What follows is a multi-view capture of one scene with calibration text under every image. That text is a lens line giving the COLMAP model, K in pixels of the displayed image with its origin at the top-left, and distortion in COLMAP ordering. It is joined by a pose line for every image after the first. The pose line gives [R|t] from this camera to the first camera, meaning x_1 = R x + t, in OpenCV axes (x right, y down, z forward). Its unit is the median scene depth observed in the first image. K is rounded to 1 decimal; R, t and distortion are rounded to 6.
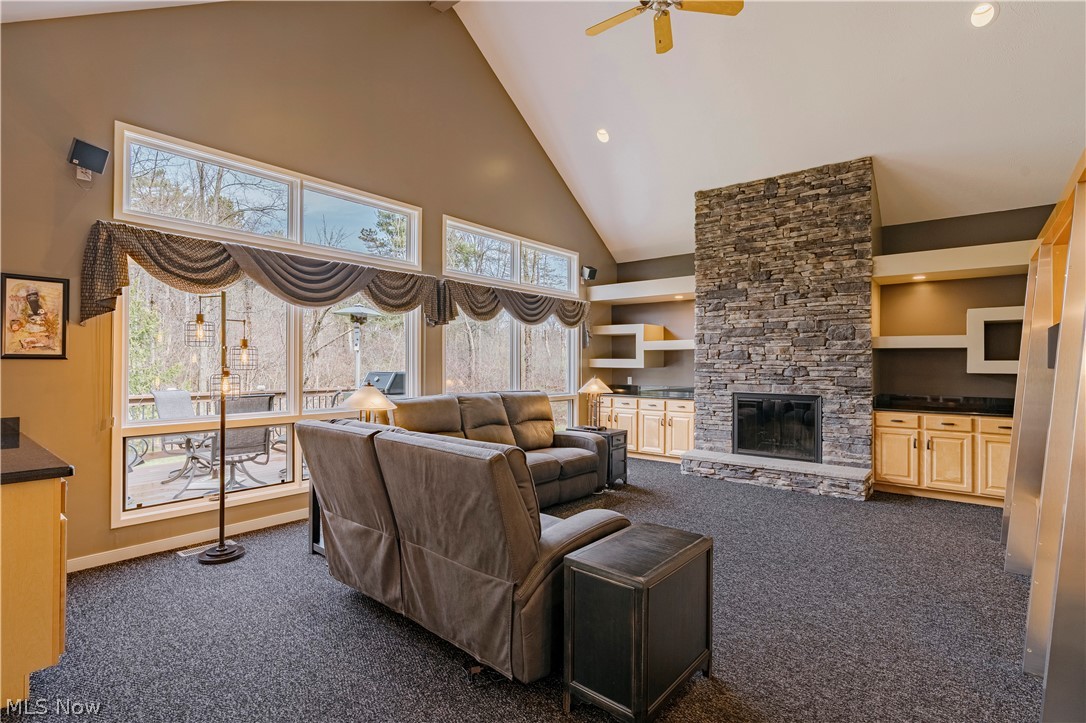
lens RADIAL K [[515.2, 0, 543.0], [0, 515.2, 361.5], [0, 0, 1]] dist [-0.001362, 0.000664]
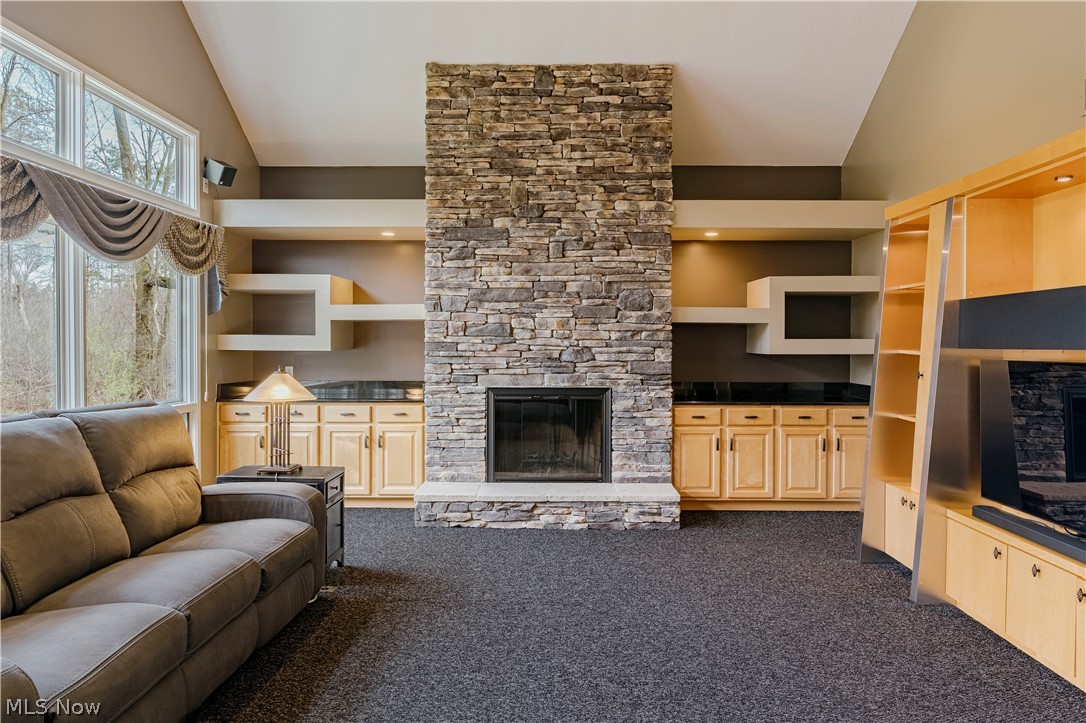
lens RADIAL K [[681.0, 0, 542.8], [0, 681.0, 350.3], [0, 0, 1]] dist [-0.000999, 0.000441]
pose [[0.782209, -0.008331, 0.622961, -0.116725], [-0.001164, 0.999889, 0.014835, 0.000467], [-0.623015, -0.012329, 0.782112, 0.313436]]
